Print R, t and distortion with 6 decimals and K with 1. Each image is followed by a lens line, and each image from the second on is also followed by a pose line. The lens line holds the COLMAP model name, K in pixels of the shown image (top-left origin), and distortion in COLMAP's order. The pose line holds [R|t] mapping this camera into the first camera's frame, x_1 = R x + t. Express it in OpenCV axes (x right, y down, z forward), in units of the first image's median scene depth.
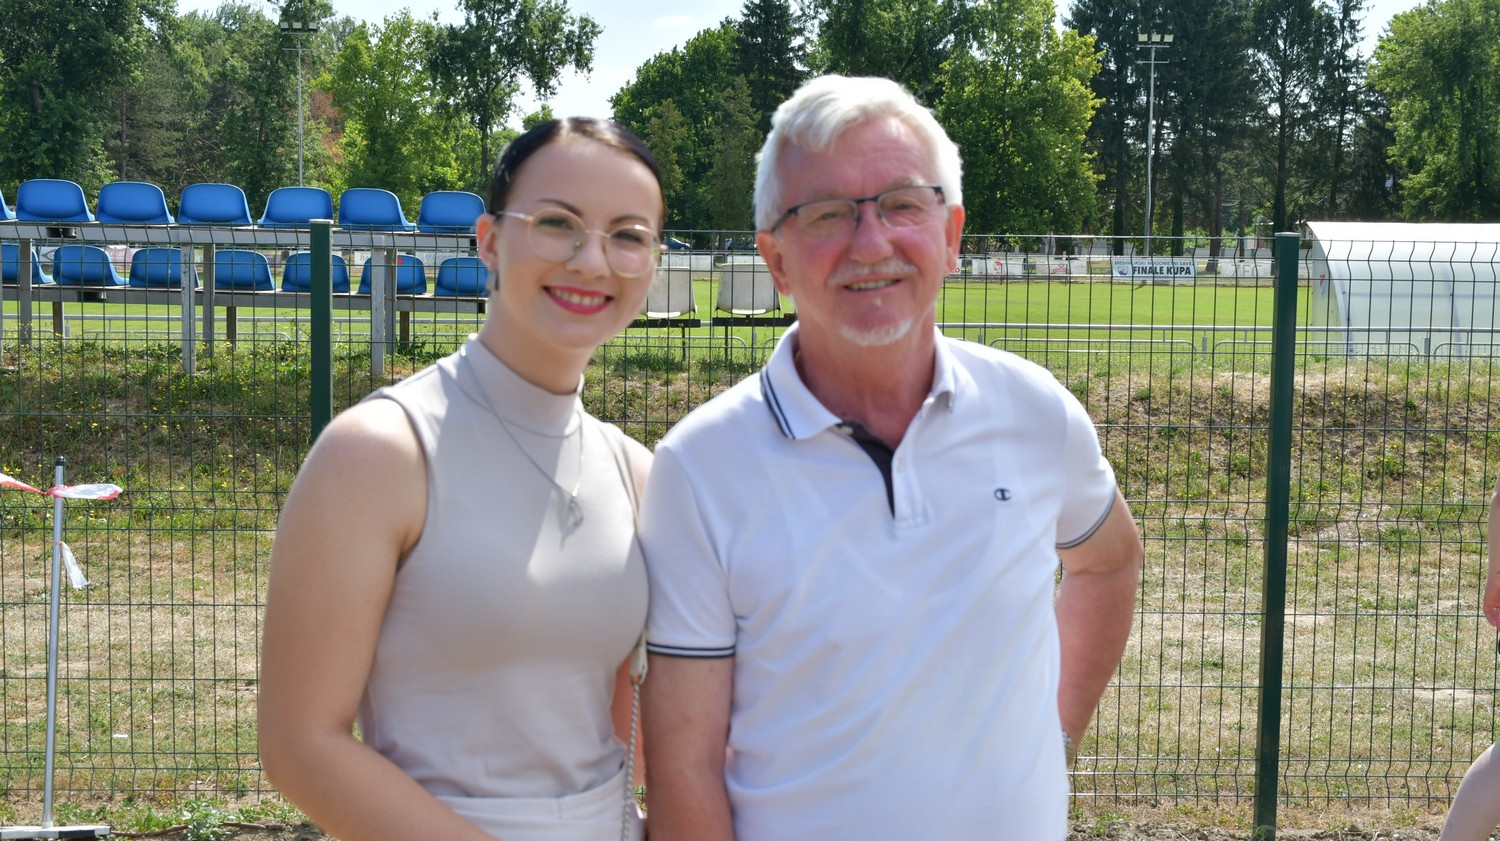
lens RADIAL K [[2081.5, 0, 750.0], [0, 2081.5, 420.5], [0, 0, 1]] dist [0.002658, 0.003540]
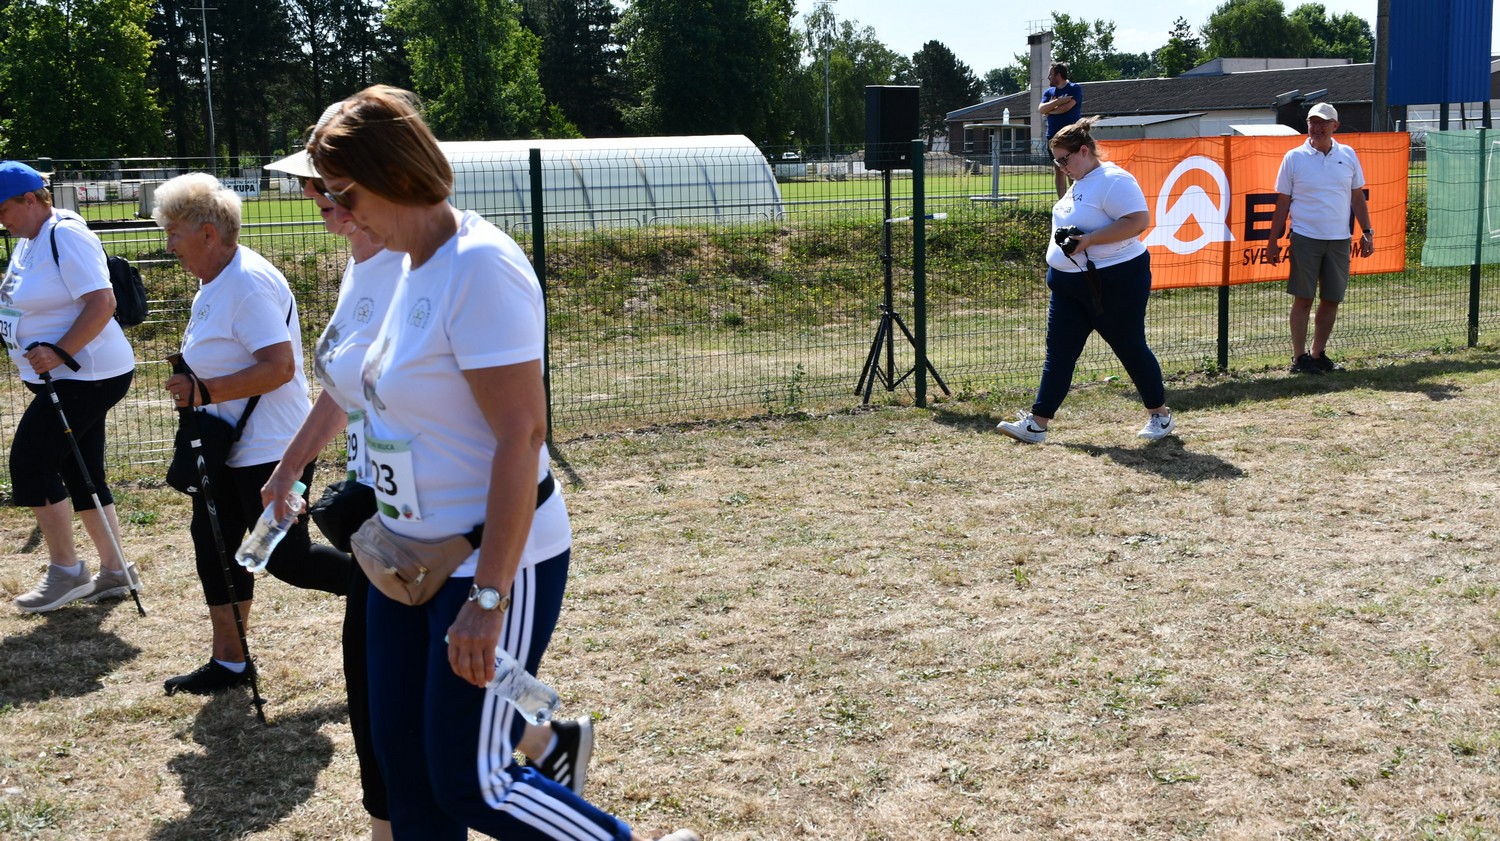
lens RADIAL K [[1823.6, 0, 743.0], [0, 1823.6, 439.5], [0, 0, 1]] dist [0.002050, 0.010925]
pose [[0.883548, -0.108303, 0.455646, -0.133919], [0.078293, 0.993360, 0.084294, 0.019867], [-0.461750, -0.038804, 0.886161, -0.225190]]
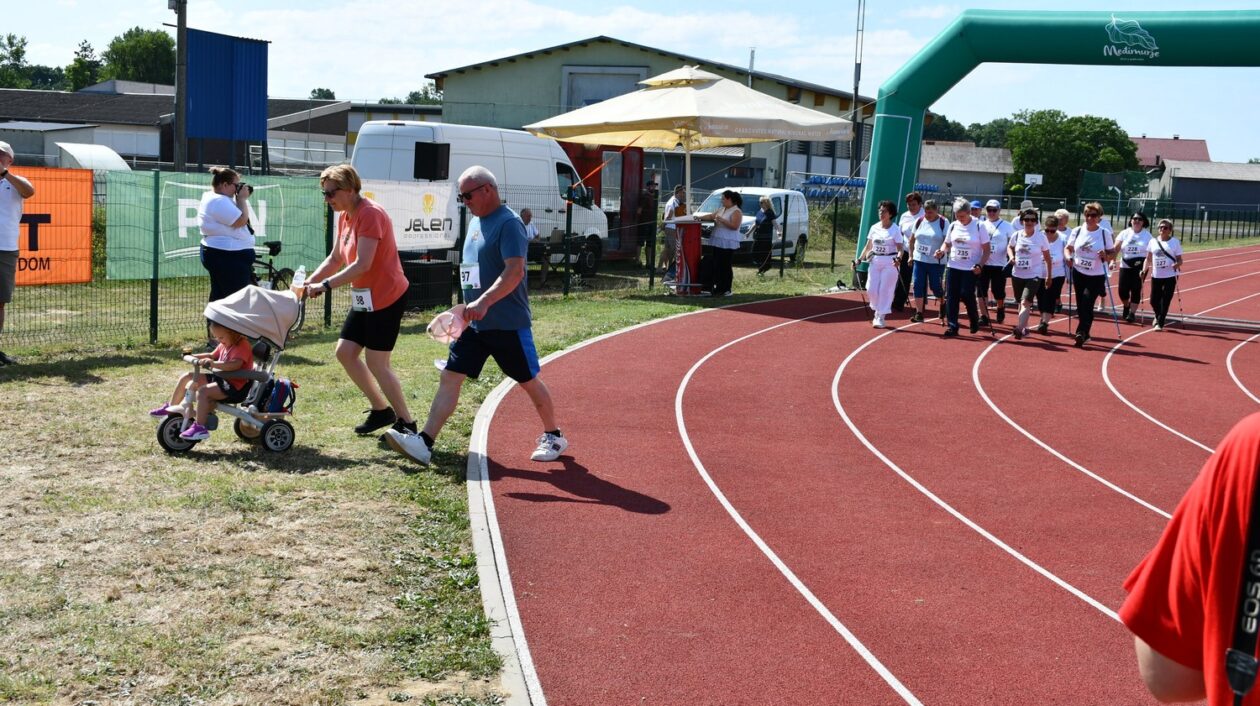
lens RADIAL K [[1528.8, 0, 624.7], [0, 1528.8, 363.8], [0, 0, 1]] dist [-0.000768, 0.018884]
pose [[0.501895, -0.094607, 0.859739, -0.073072], [0.030319, 0.995313, 0.091826, 0.013925], [-0.864397, -0.020021, 0.502412, -0.306098]]
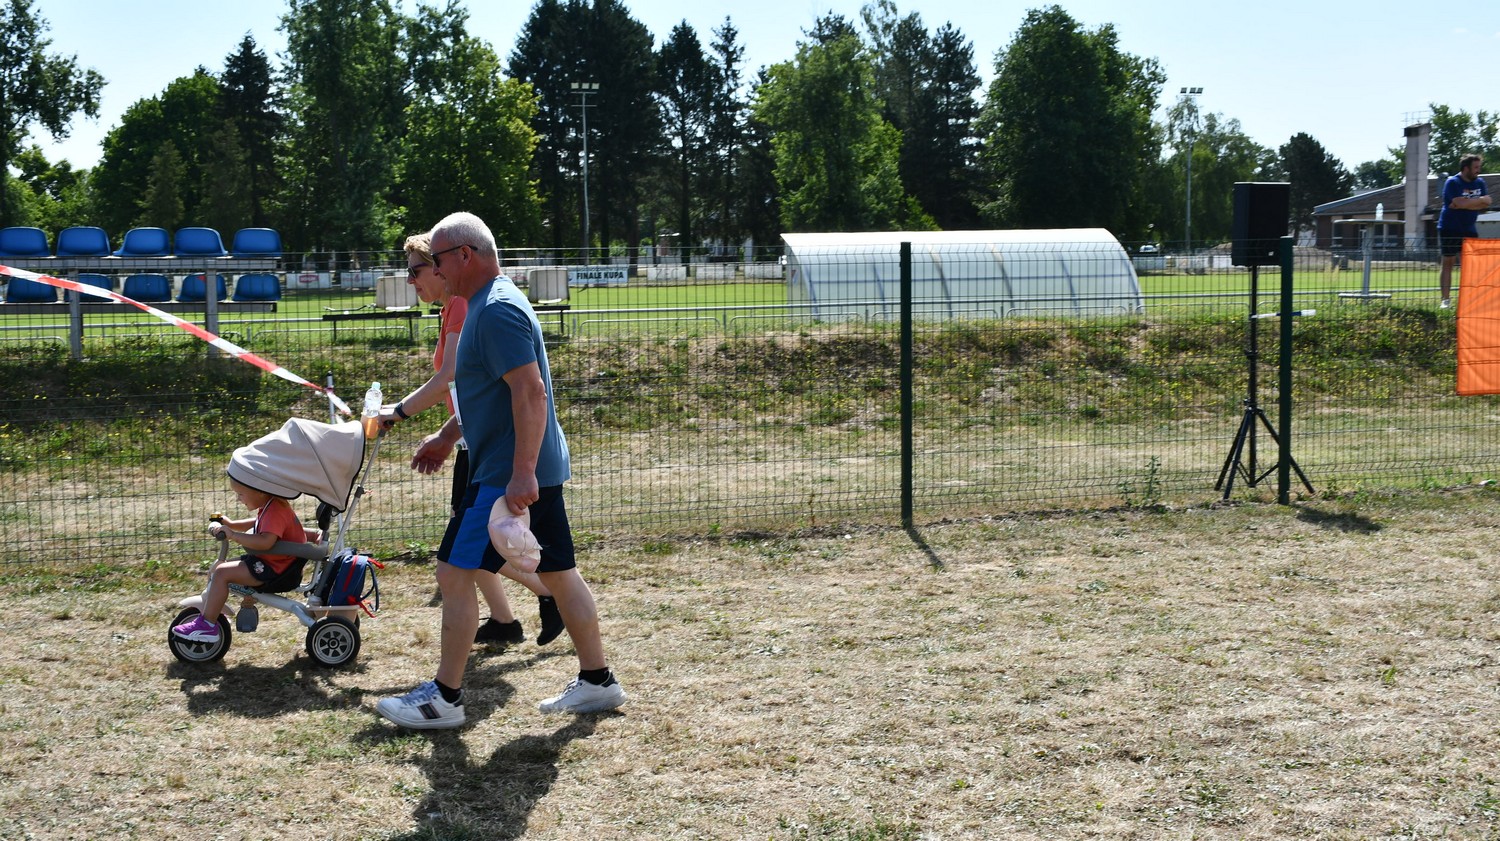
lens RADIAL K [[1816.5, 0, 742.4], [0, 1816.5, 442.1], [0, 0, 1]] dist [-0.006055, 0.042255]
pose [[0.956913, -0.059472, 0.284220, -0.144634], [0.054696, 0.998197, 0.024716, 0.019921], [-0.285178, -0.008106, 0.958440, -0.238479]]
